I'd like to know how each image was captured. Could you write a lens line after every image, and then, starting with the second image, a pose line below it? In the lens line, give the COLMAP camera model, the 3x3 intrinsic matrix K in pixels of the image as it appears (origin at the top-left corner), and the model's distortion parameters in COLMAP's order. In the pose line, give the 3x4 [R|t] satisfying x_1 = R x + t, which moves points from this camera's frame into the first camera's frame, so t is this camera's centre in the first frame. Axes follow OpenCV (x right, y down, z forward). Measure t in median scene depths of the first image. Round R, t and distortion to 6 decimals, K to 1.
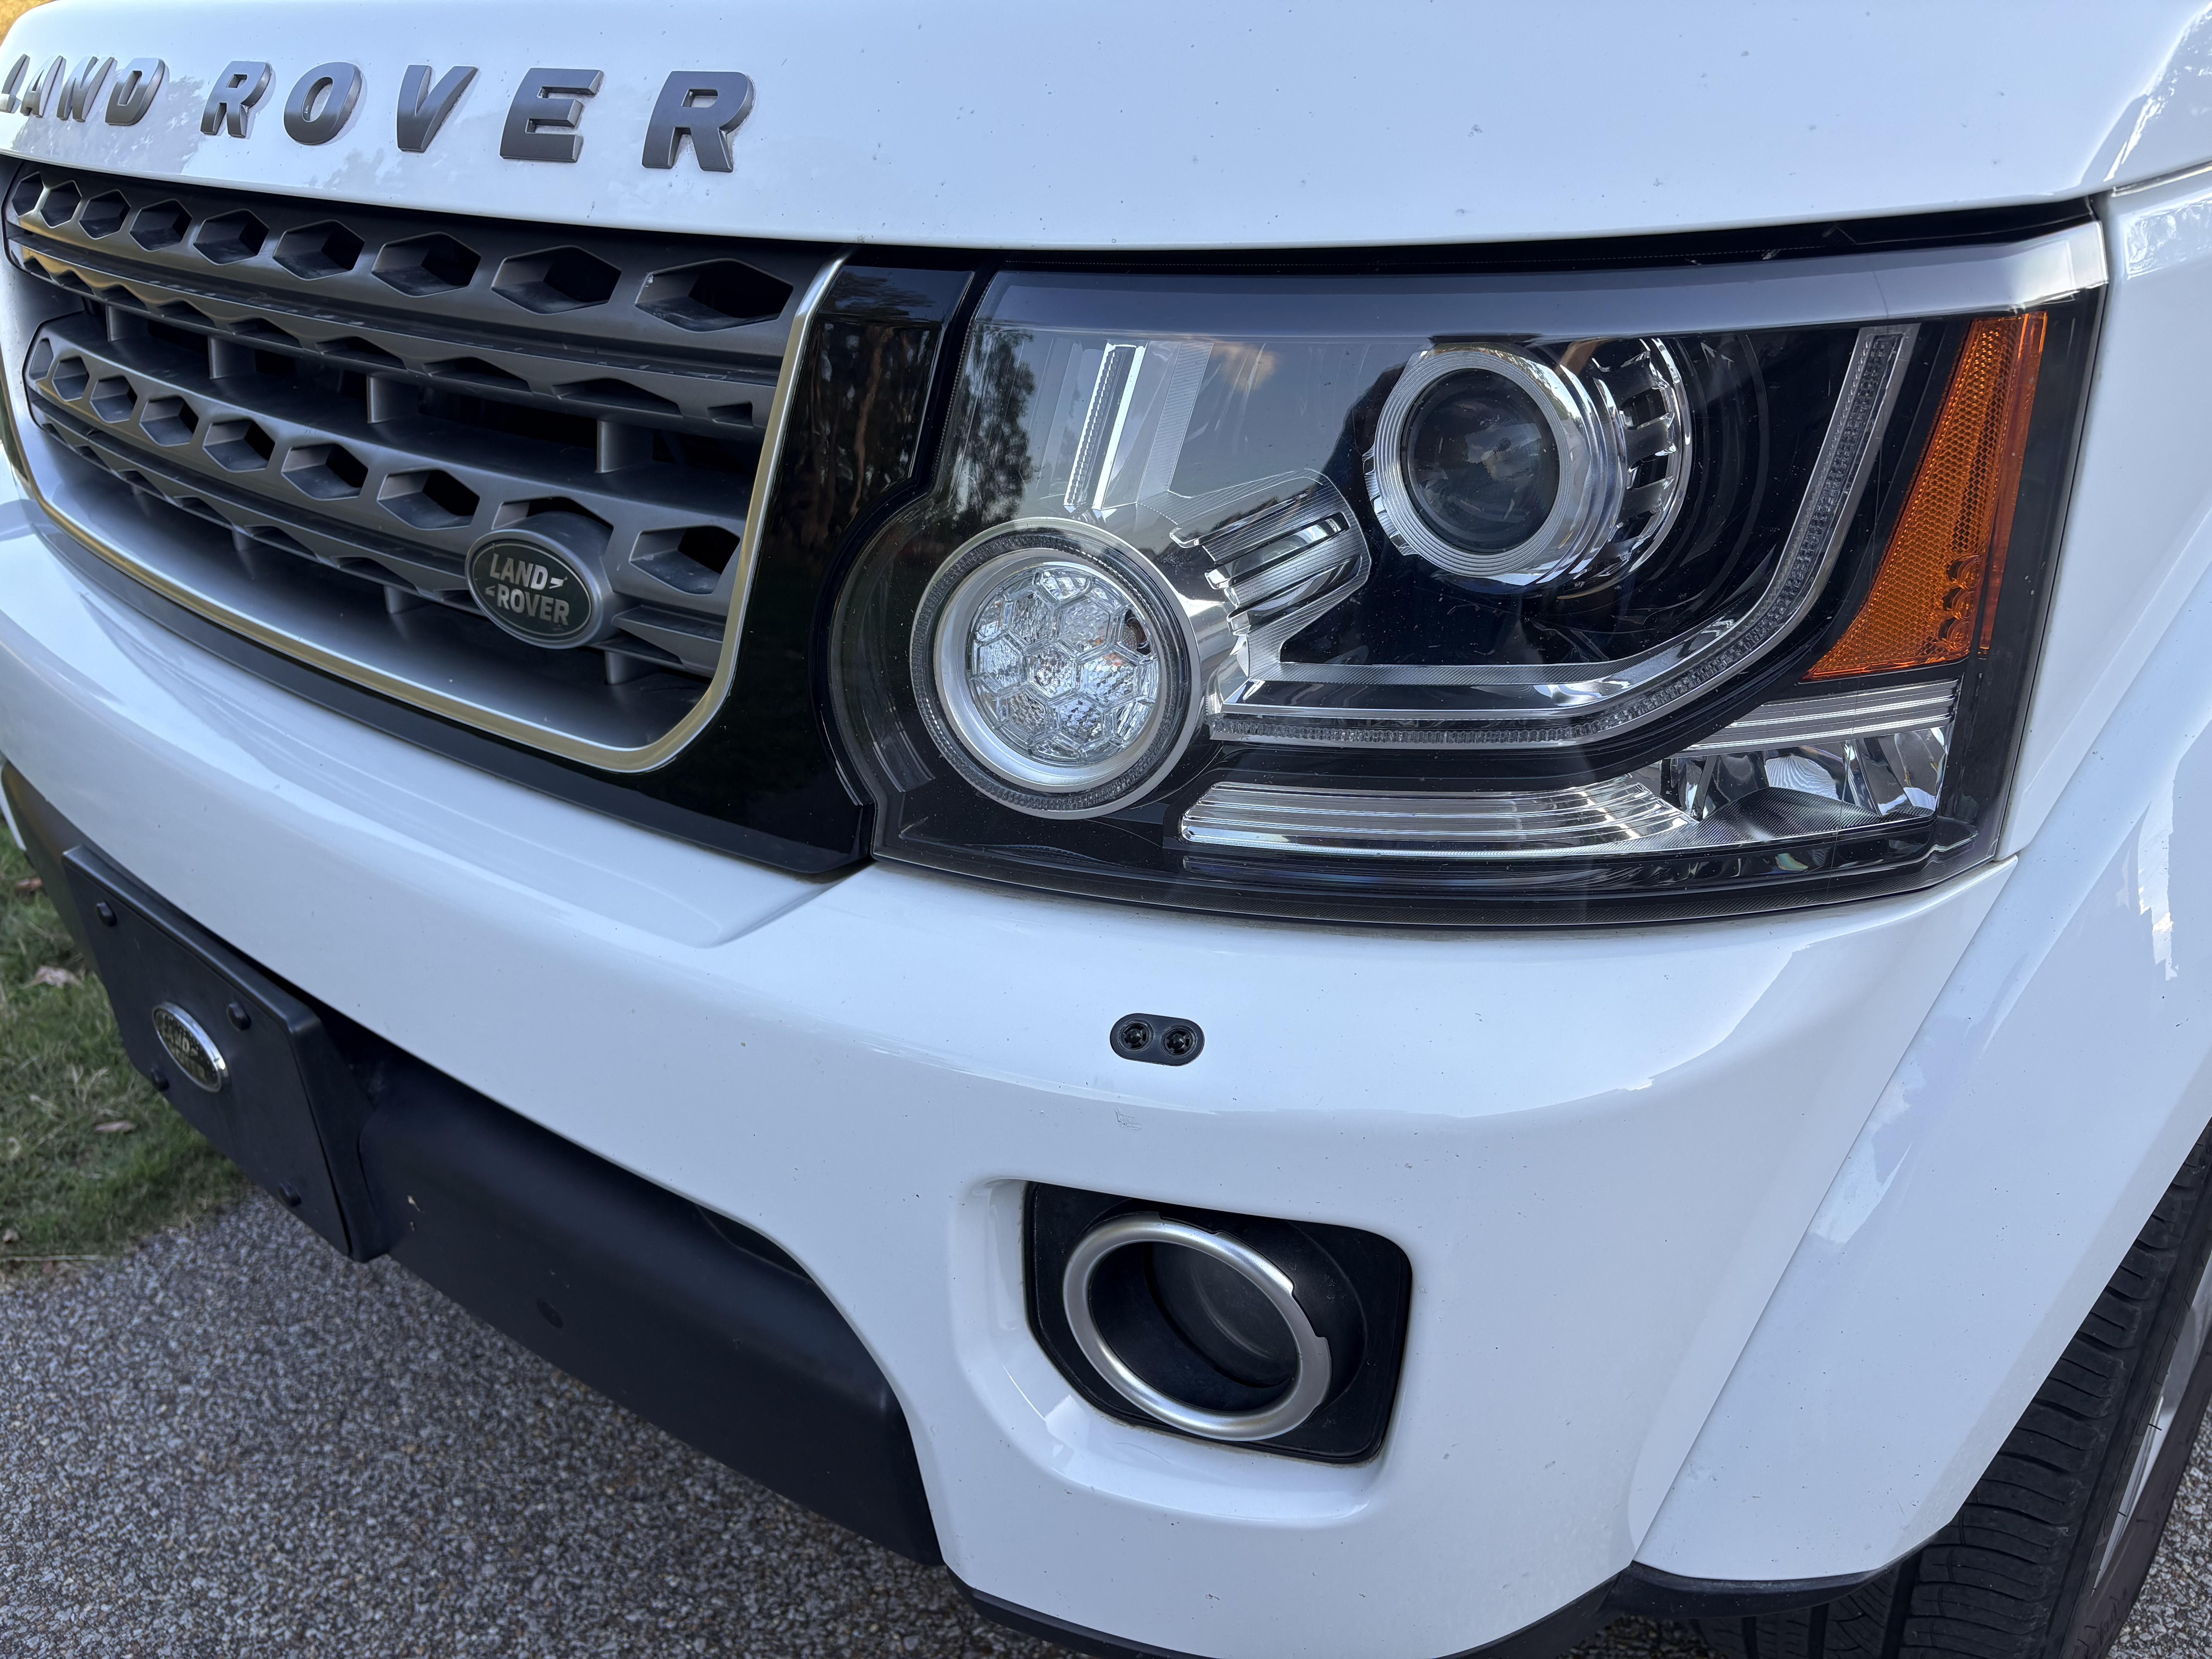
lens RADIAL K [[1701.4, 0, 1114.5], [0, 1701.4, 821.0], [0, 0, 1]] dist [0.050584, -0.053558]
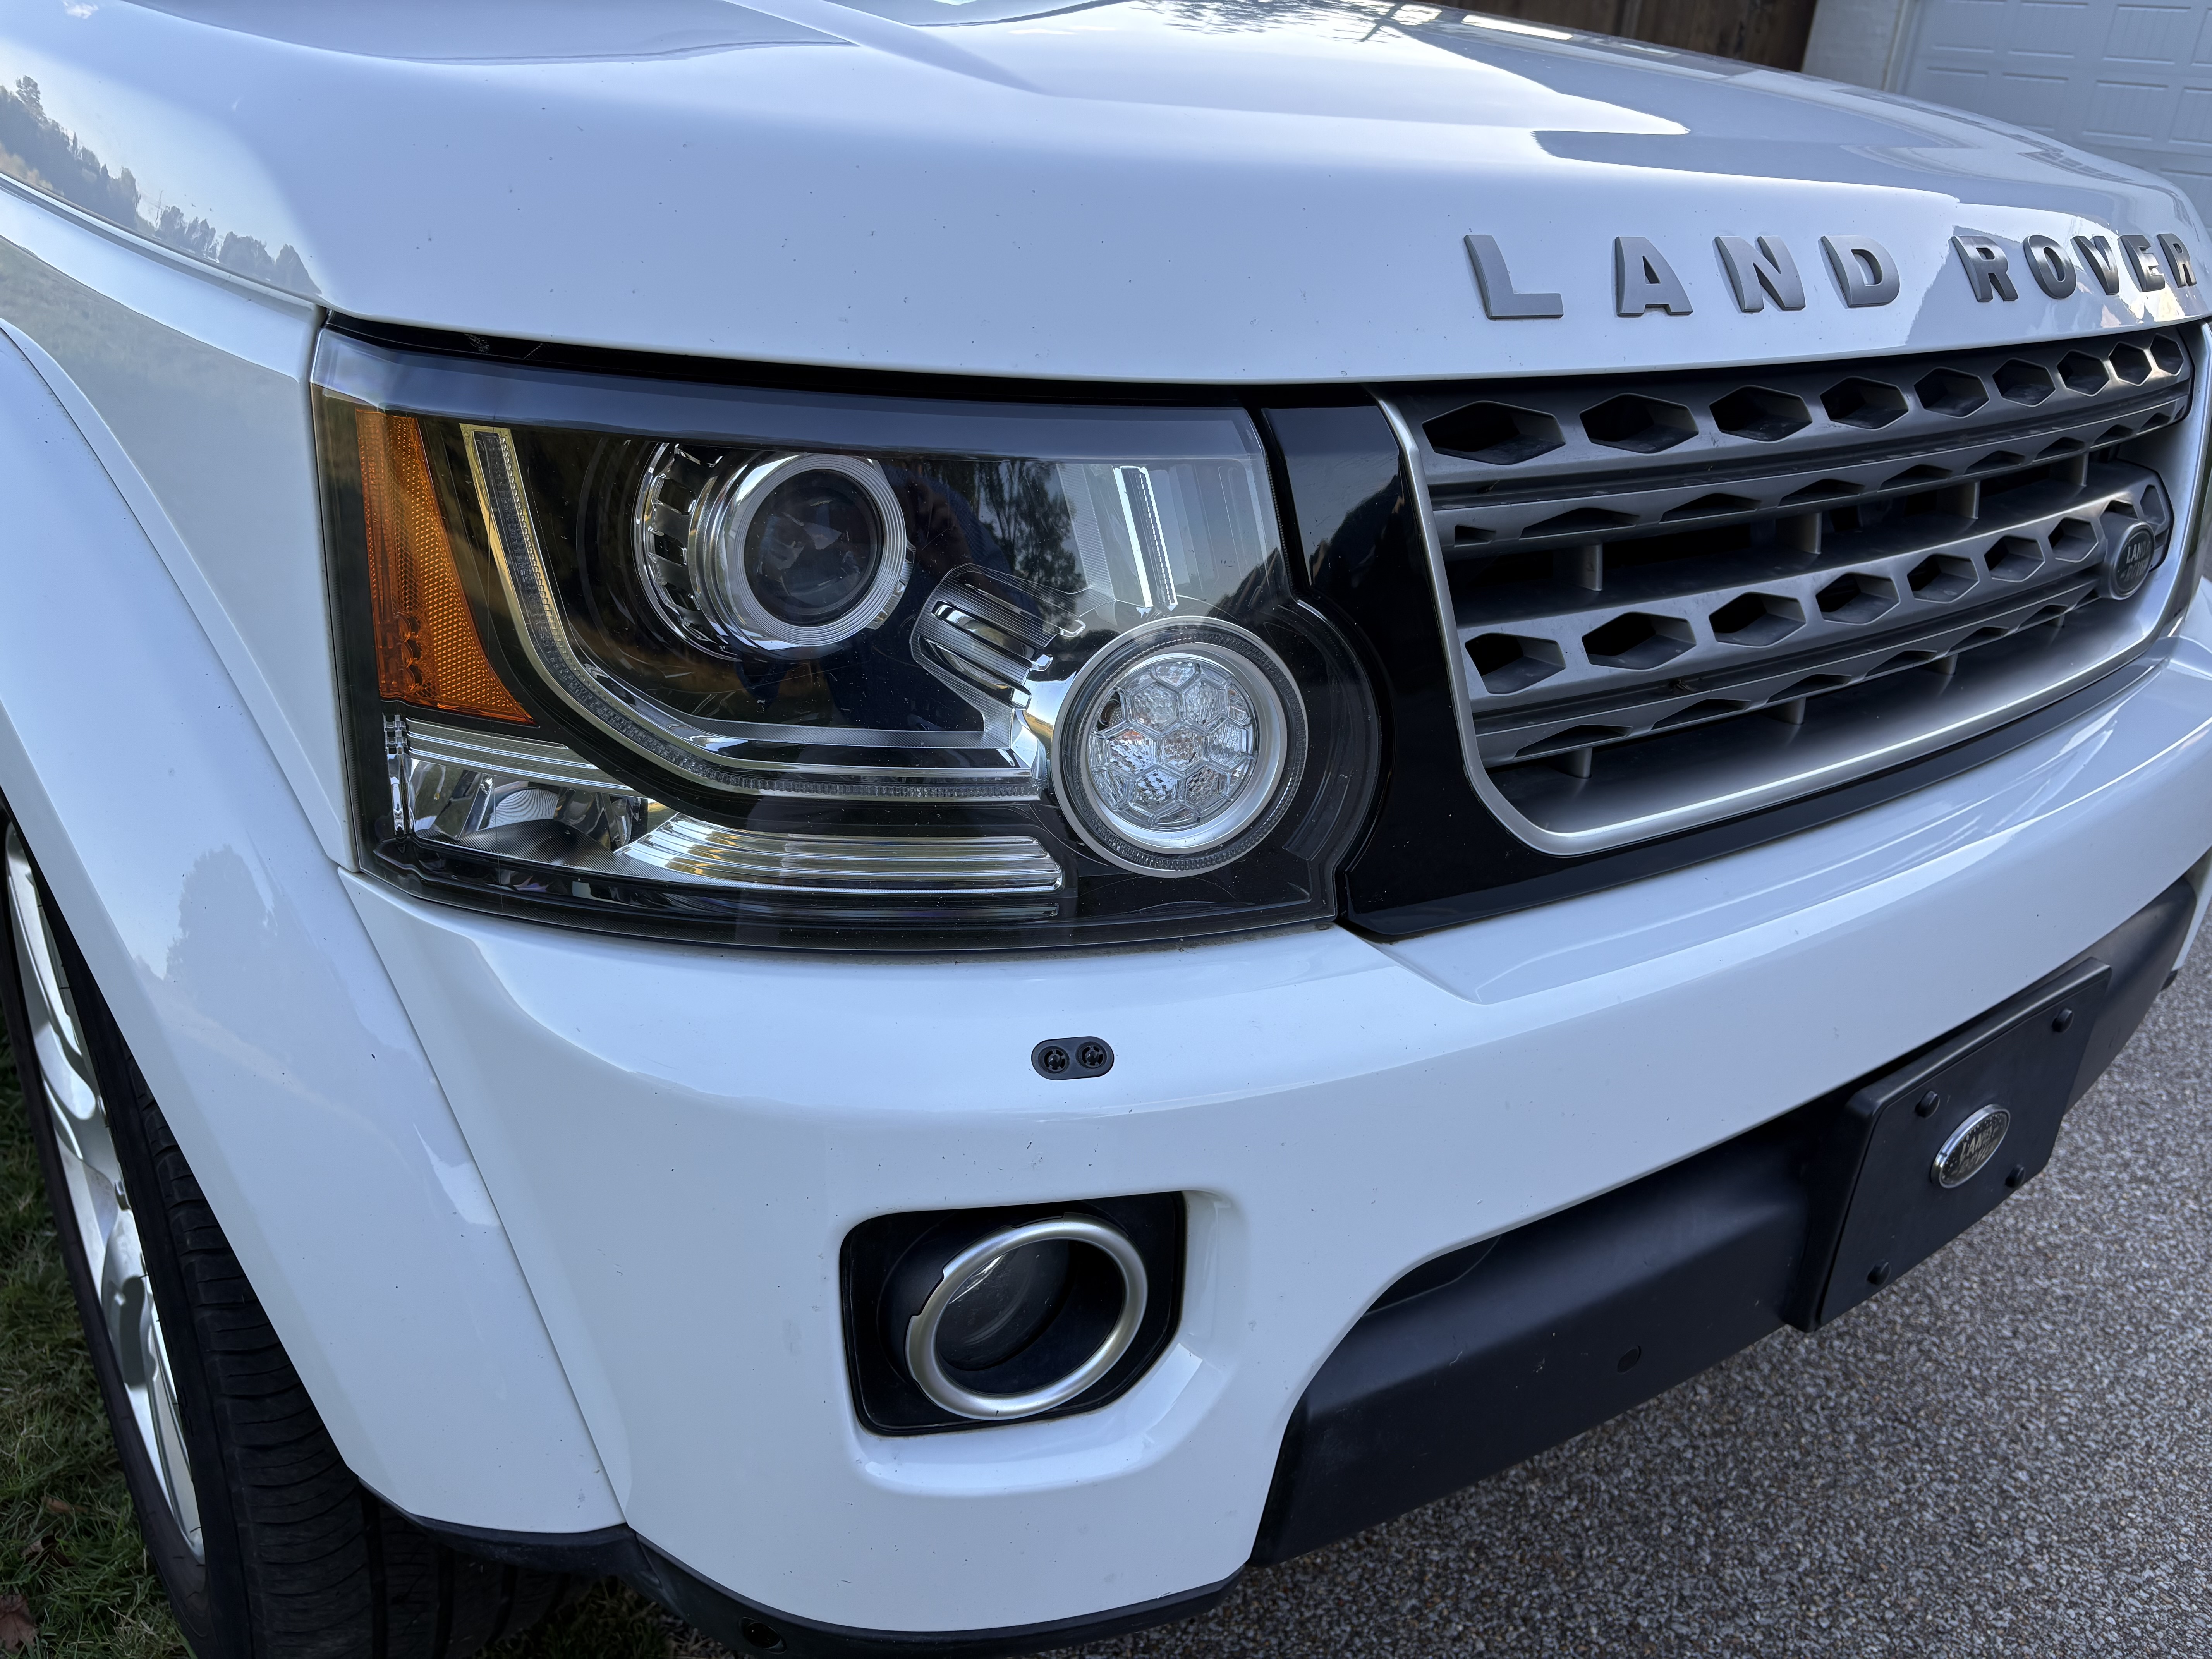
lens RADIAL K [[1701.4, 0, 1114.5], [0, 1701.4, 821.0], [0, 0, 1]] dist [0.050584, -0.053558]
pose [[0.160375, -0.364942, 0.917113, -1.157927], [0.375596, 0.881806, 0.285212, -0.416224], [-0.912802, 0.298724, 0.278491, 0.863524]]
